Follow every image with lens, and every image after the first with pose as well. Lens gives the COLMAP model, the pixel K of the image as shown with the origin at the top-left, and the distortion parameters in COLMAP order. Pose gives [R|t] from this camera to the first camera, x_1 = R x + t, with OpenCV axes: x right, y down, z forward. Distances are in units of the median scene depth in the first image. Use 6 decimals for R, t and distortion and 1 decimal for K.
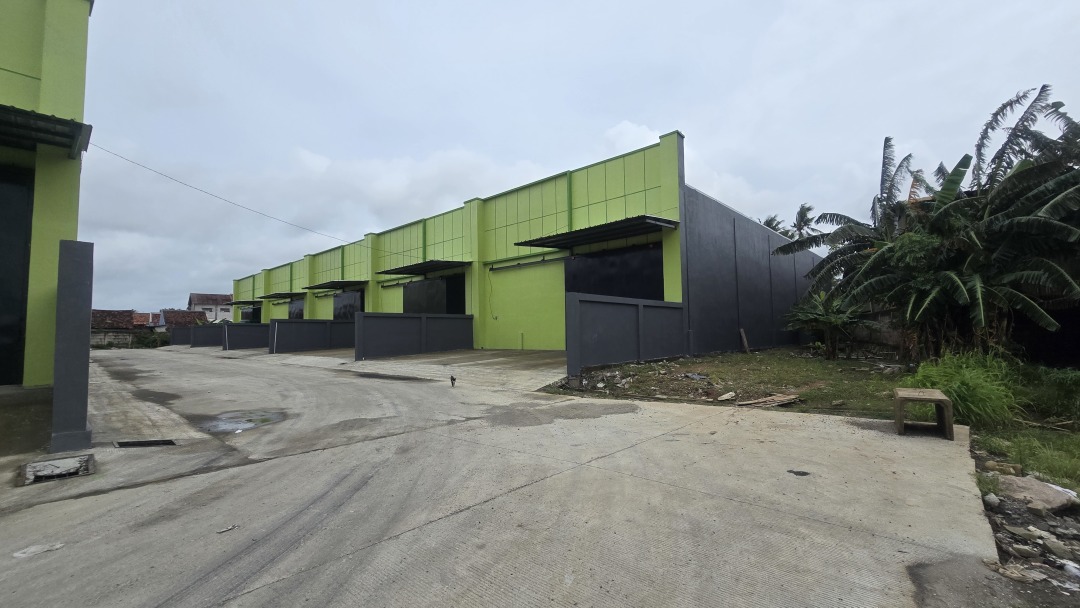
lens RADIAL K [[443.6, 0, 538.9], [0, 443.6, 305.5], [0, 0, 1]] dist [-0.000228, -0.000333]
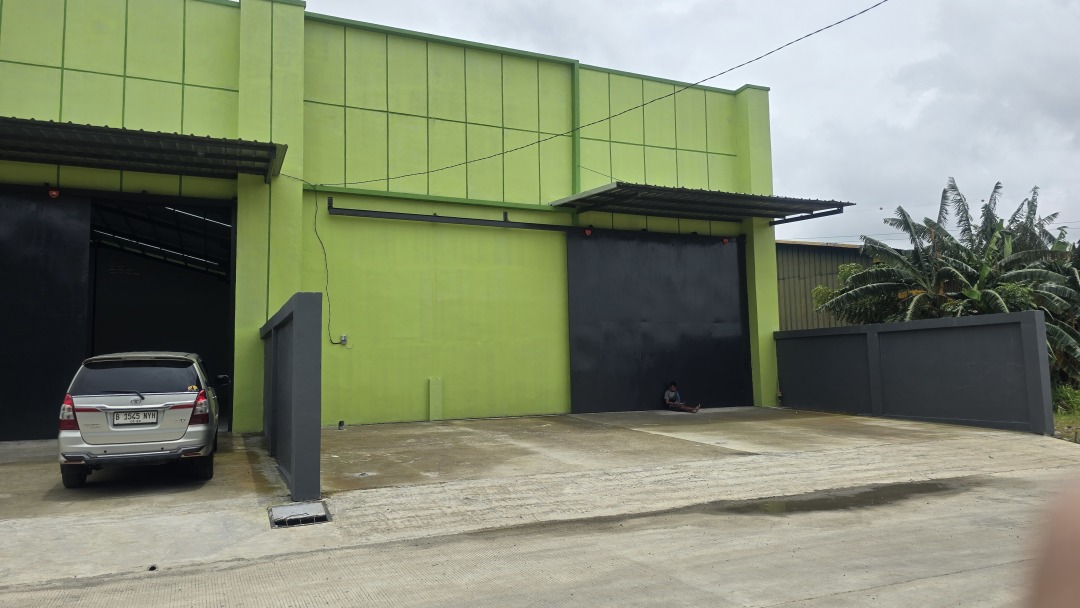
lens RADIAL K [[727.9, 0, 543.8], [0, 727.9, 302.3], [0, 0, 1]] dist [0.033557, -0.022182]
pose [[0.378306, 0.080351, 0.922187, -0.692438], [-0.044394, 0.996654, -0.068627, 0.034999], [-0.924615, -0.014977, 0.380607, 0.690290]]
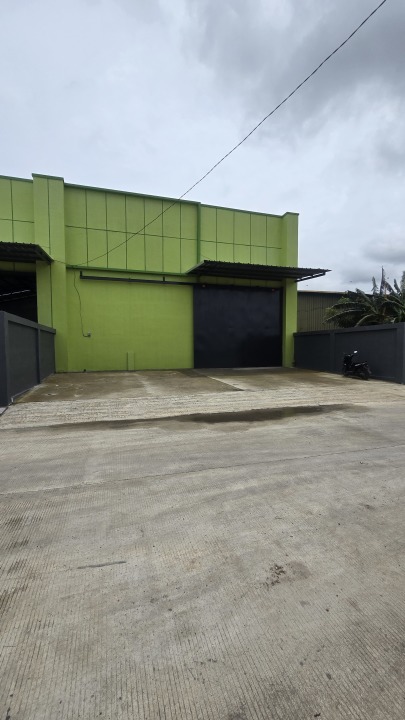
lens RADIAL K [[300.8, 0, 203.1], [0, 300.8, 361.7], [0, 0, 1]] dist [-0.001281, 0.000233]
pose [[0.491918, -0.038218, 0.869802, -0.570737], [-0.055378, 0.995640, 0.075067, 0.026893], [-0.868878, -0.085095, 0.487657, 0.585329]]
